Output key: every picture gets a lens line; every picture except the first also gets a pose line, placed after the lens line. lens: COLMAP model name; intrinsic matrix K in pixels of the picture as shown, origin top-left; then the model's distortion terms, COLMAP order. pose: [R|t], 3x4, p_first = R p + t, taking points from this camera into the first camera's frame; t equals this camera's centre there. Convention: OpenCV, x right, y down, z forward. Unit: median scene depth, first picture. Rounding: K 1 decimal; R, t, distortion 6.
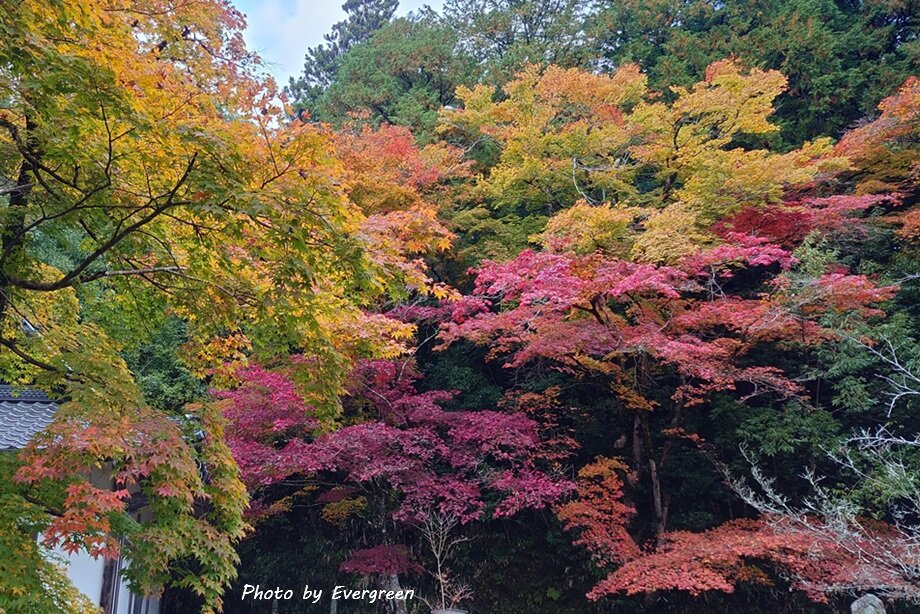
lens RADIAL K [[752.5, 0, 460.0], [0, 752.5, 307.0], [0, 0, 1]] dist [-0.000437, -0.002126]
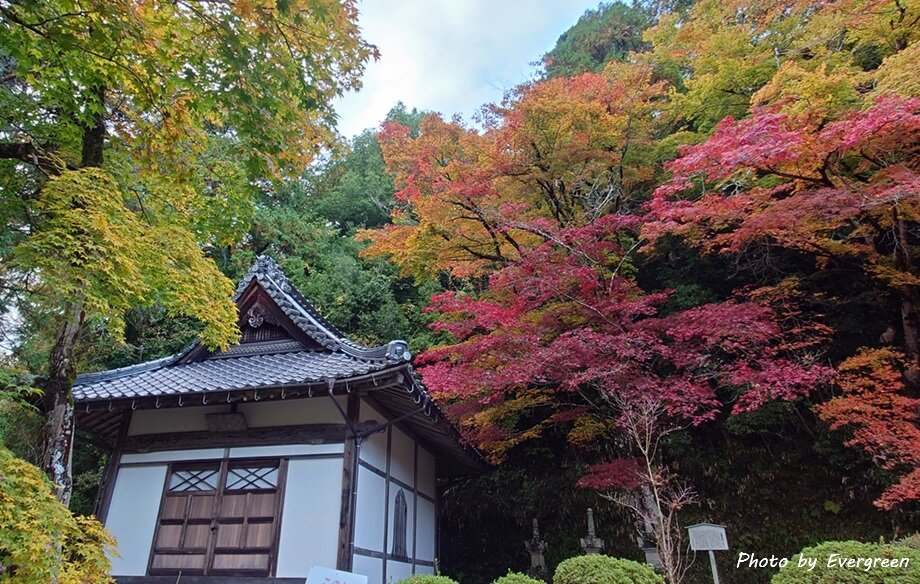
lens RADIAL K [[607.0, 0, 460.0], [0, 607.0, 292.0], [0, 0, 1]] dist [0.001895, -0.002108]
pose [[0.915210, -0.162071, -0.368949, 0.031178], [0.164671, 0.986040, -0.024664, 0.084759], [0.367796, -0.038183, 0.929122, 0.195537]]
